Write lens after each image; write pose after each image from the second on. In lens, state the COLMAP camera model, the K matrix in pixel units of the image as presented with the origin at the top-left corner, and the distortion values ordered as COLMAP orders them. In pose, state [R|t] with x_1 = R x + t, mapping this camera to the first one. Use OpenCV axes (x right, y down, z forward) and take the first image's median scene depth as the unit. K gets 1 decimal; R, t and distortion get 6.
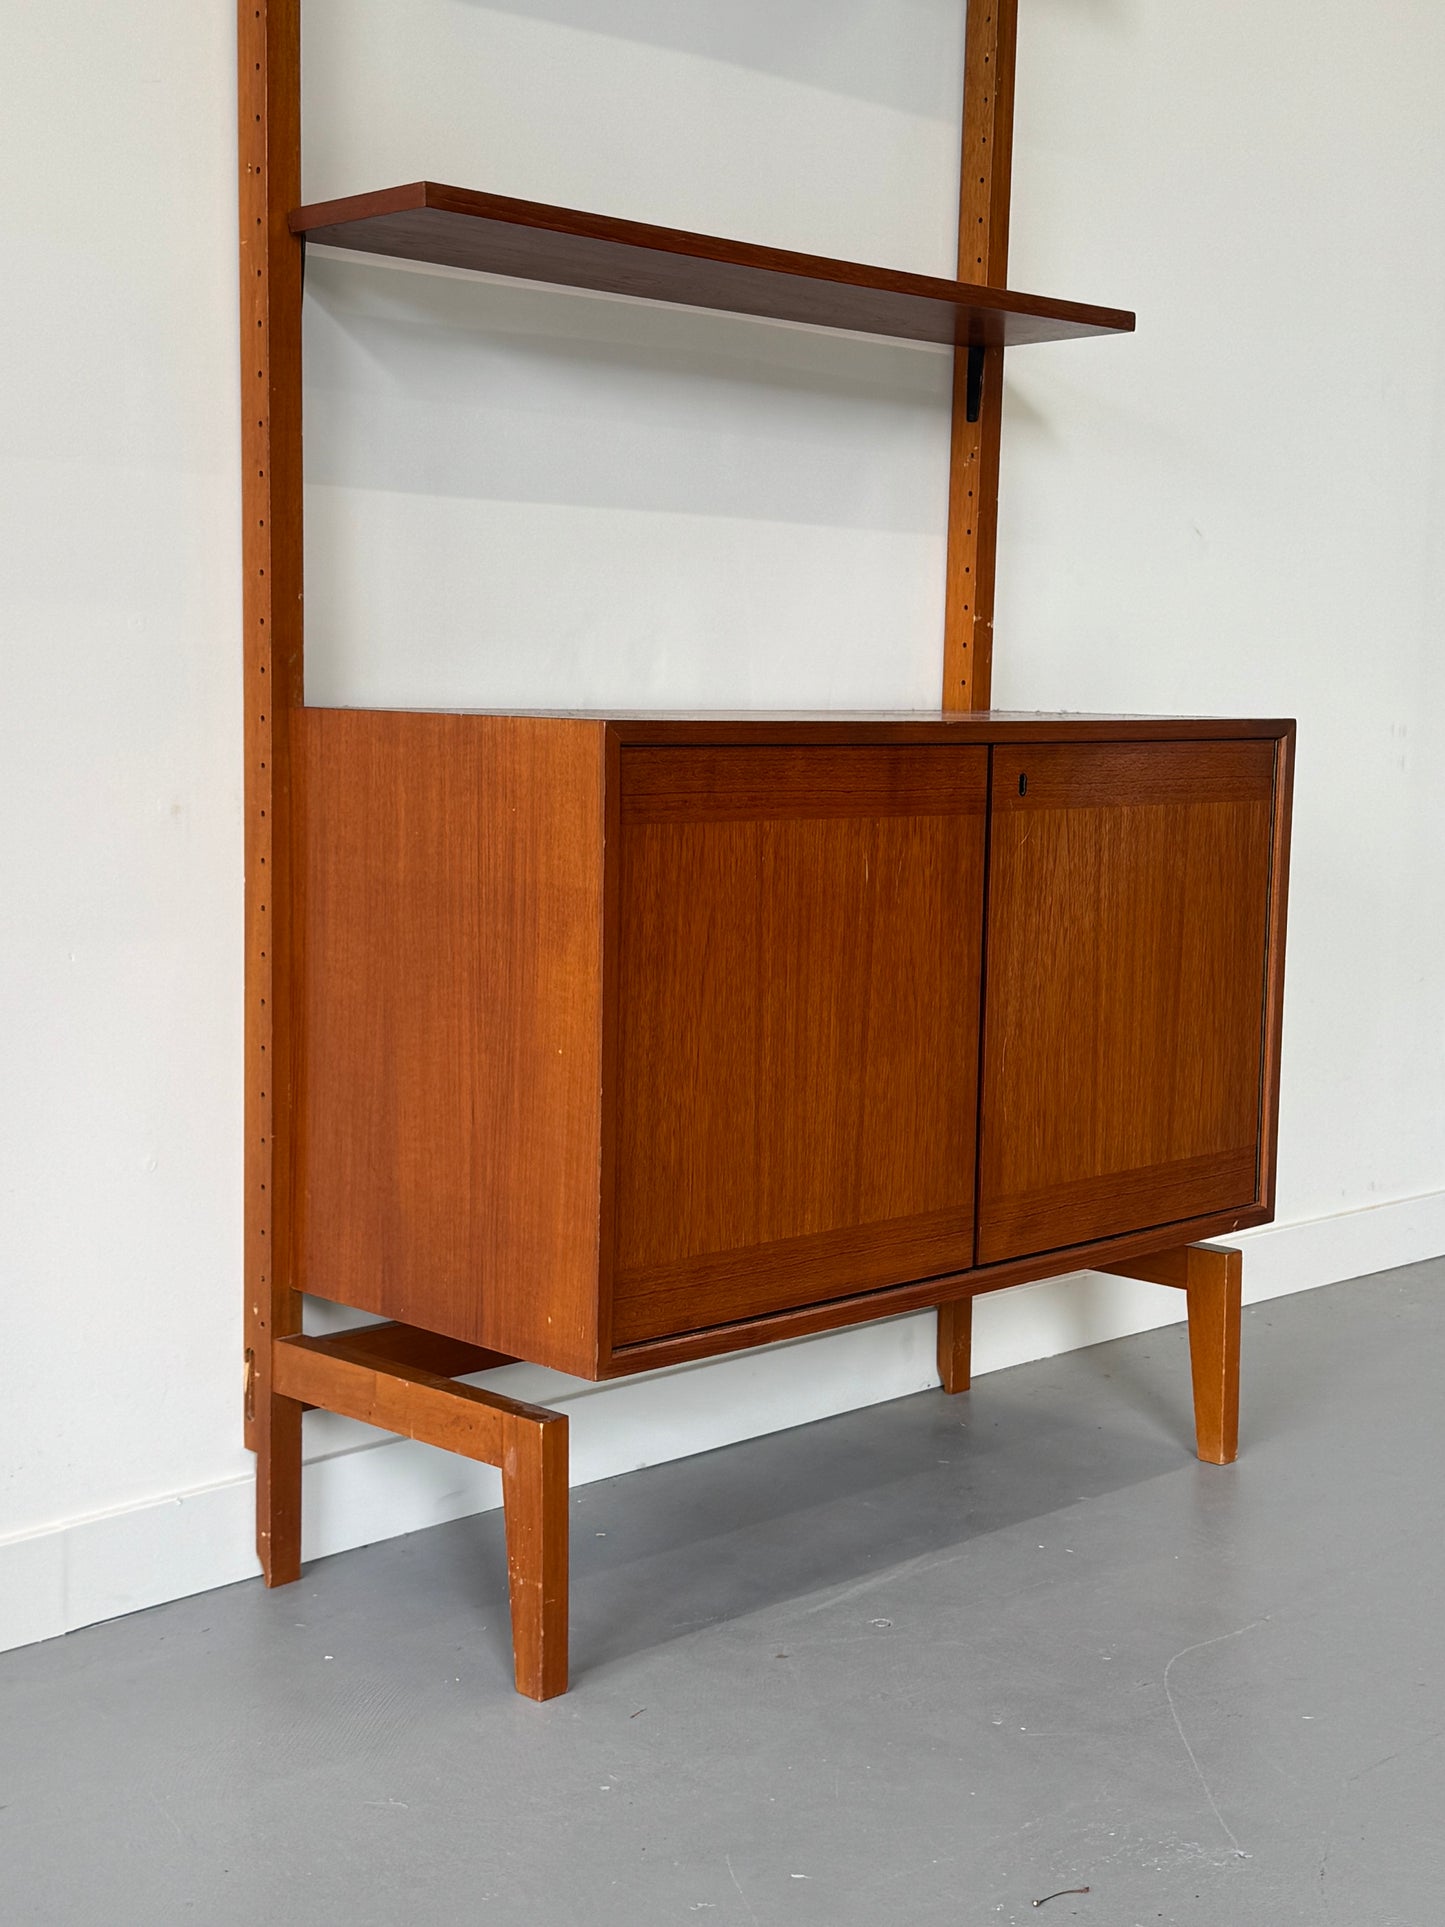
lens RADIAL K [[2588.8, 0, 734.1], [0, 2588.8, 967.3], [0, 0, 1]] dist [0.116218, 0.000000]
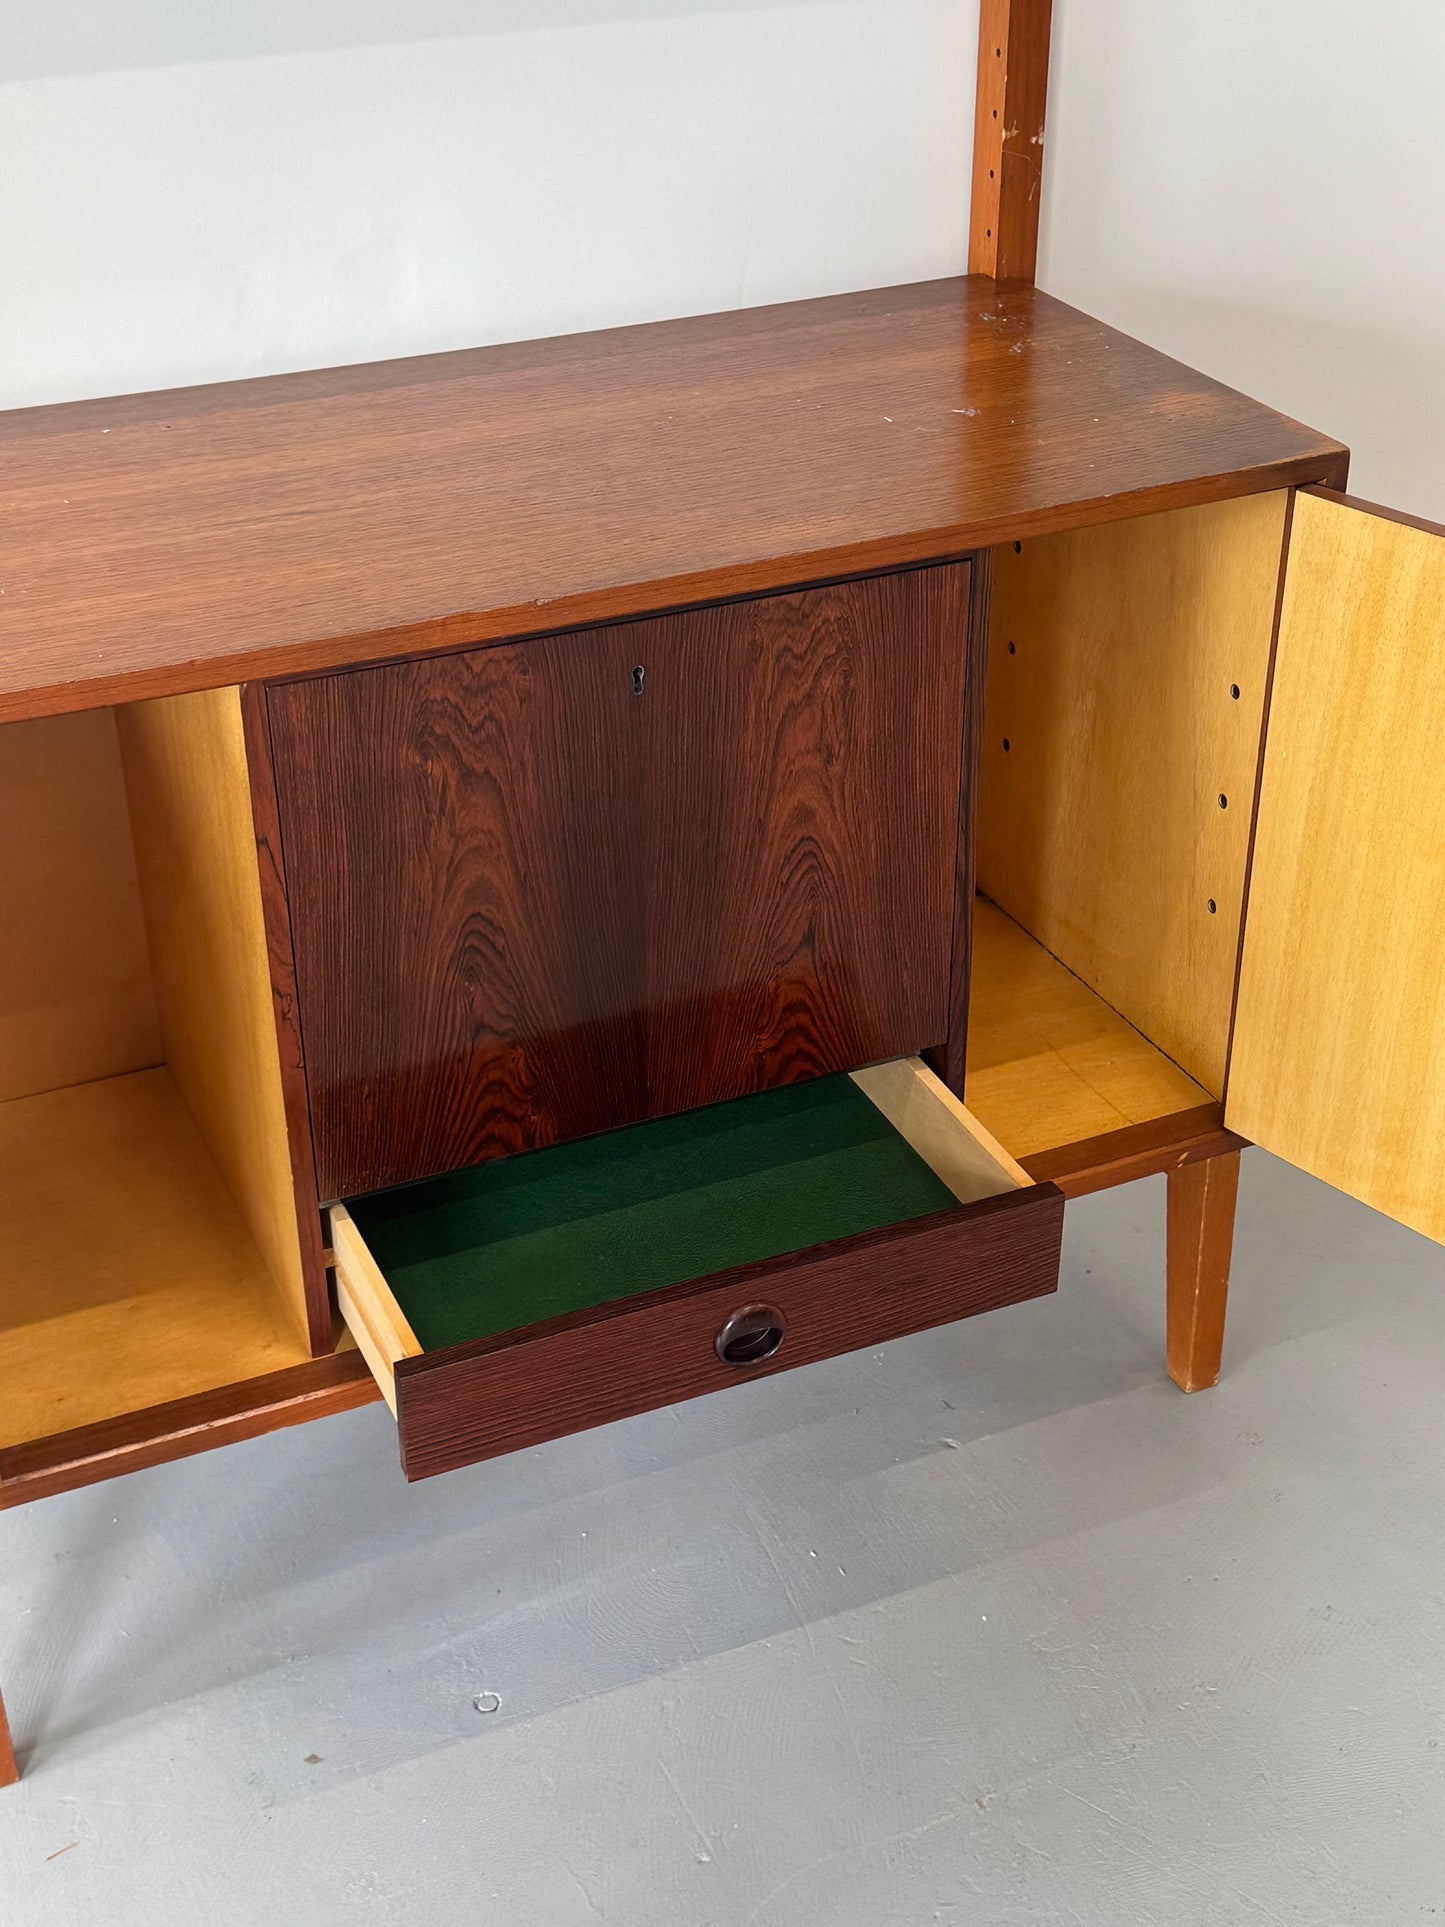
lens RADIAL K [[2588.8, 0, 725.8], [0, 2588.8, 948.3], [0, 0, 1]] dist [0.116218, 0.000000]
pose [[0.935650, 0.155731, -0.316714, 0.328134], [-0.015342, 0.914482, 0.404335, -0.262248], [0.352597, -0.373457, 0.858024, 0.428561]]
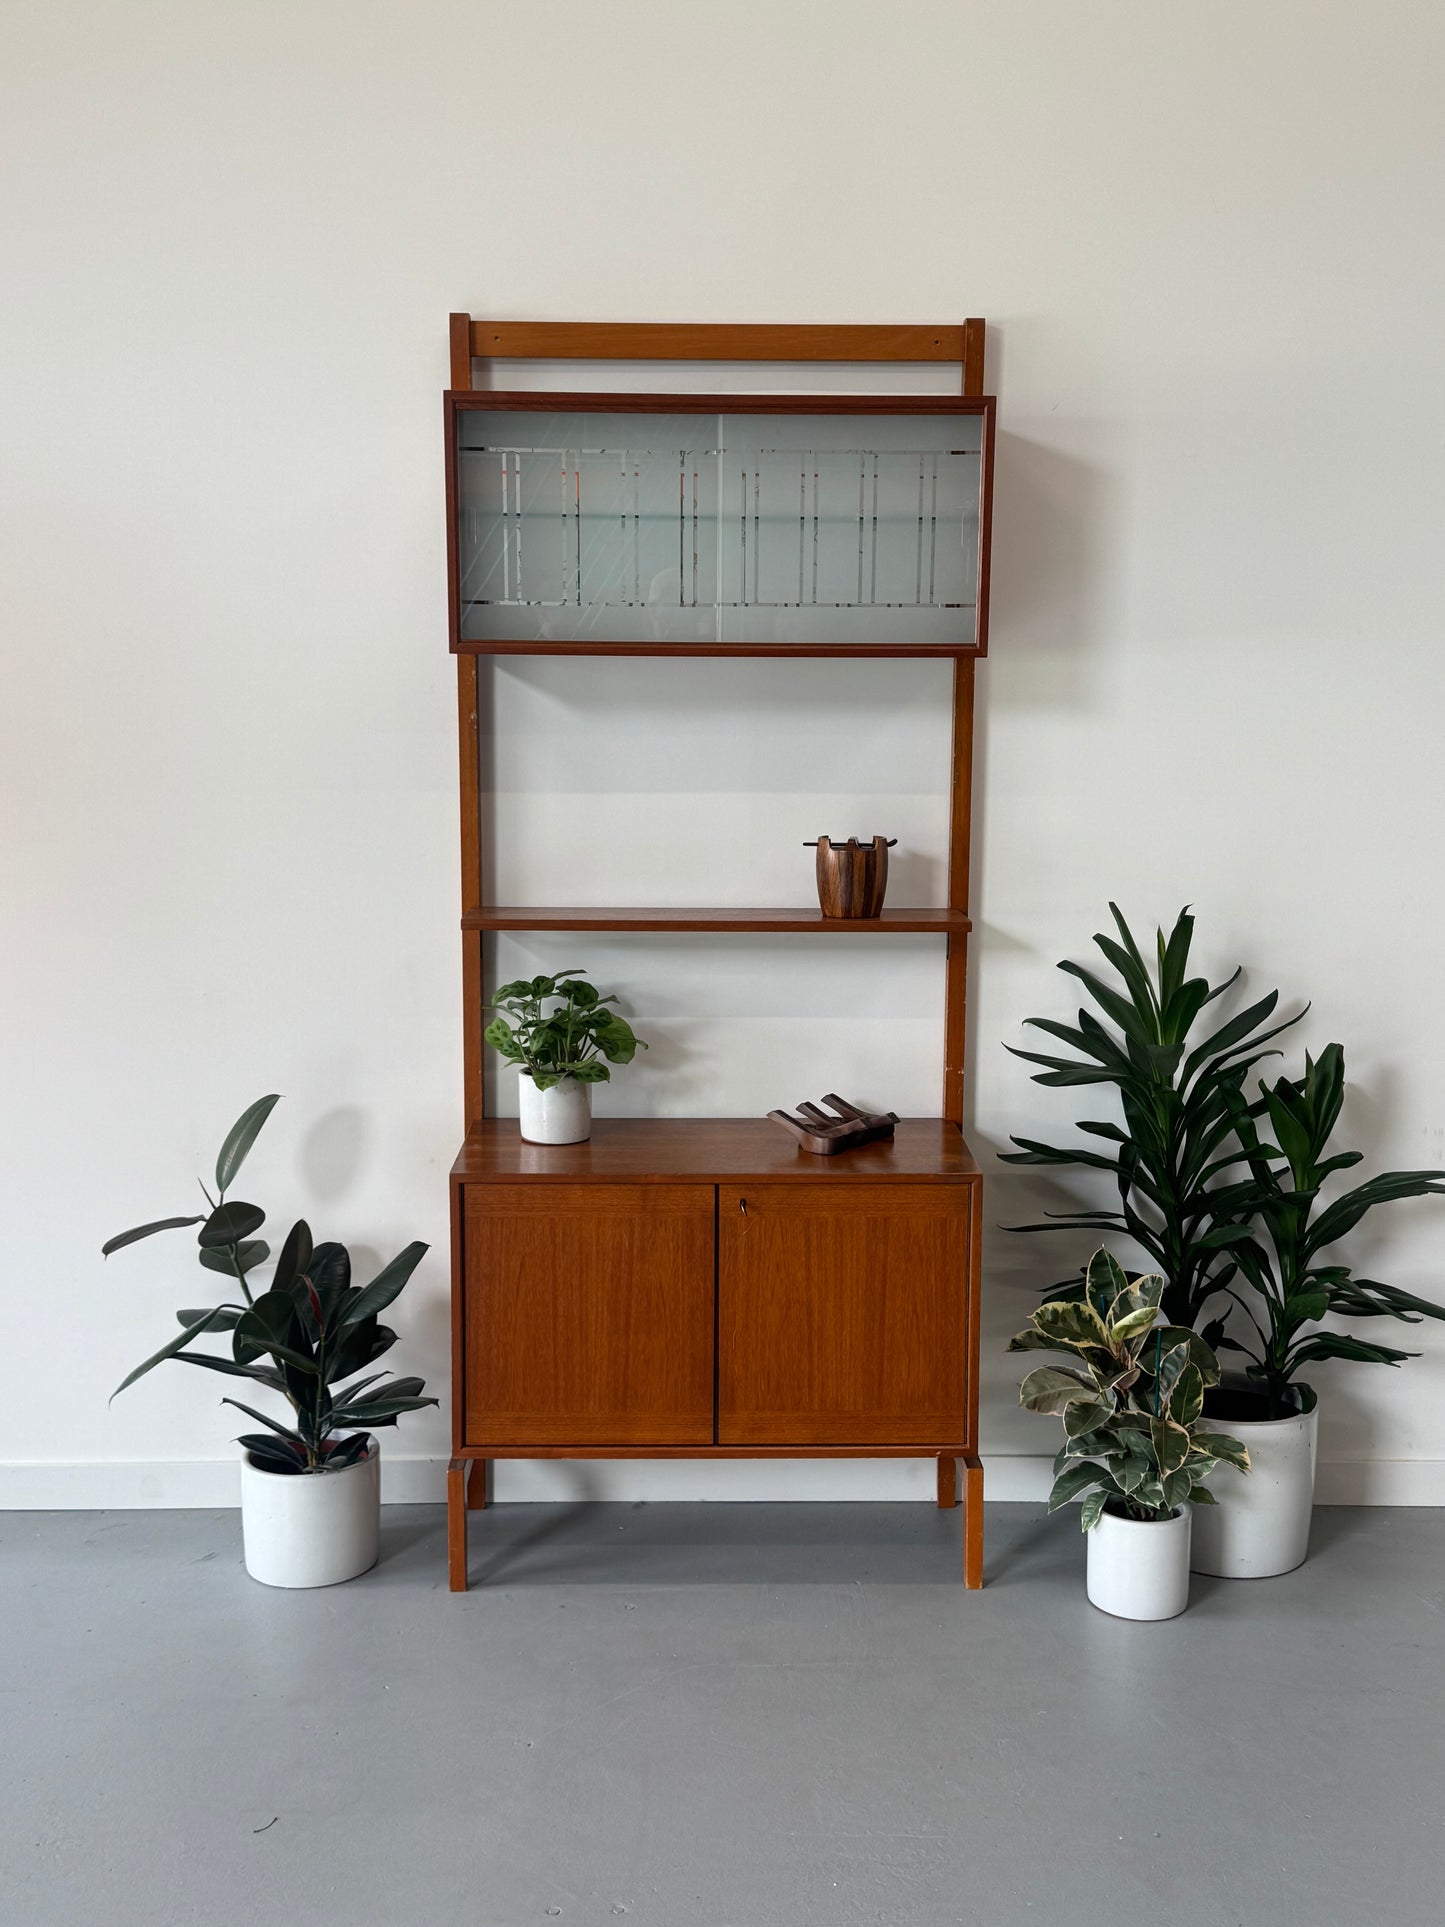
lens RADIAL K [[1972.9, 0, 721.8], [0, 1972.9, 976.6], [0, 0, 1]] dist [0.124606, 0.000000]
pose [[0.721315, 0.088118, -0.686979, 1.107813], [-0.068541, 0.996087, 0.055800, -0.323626], [0.689208, 0.006837, 0.724532, -0.085699]]
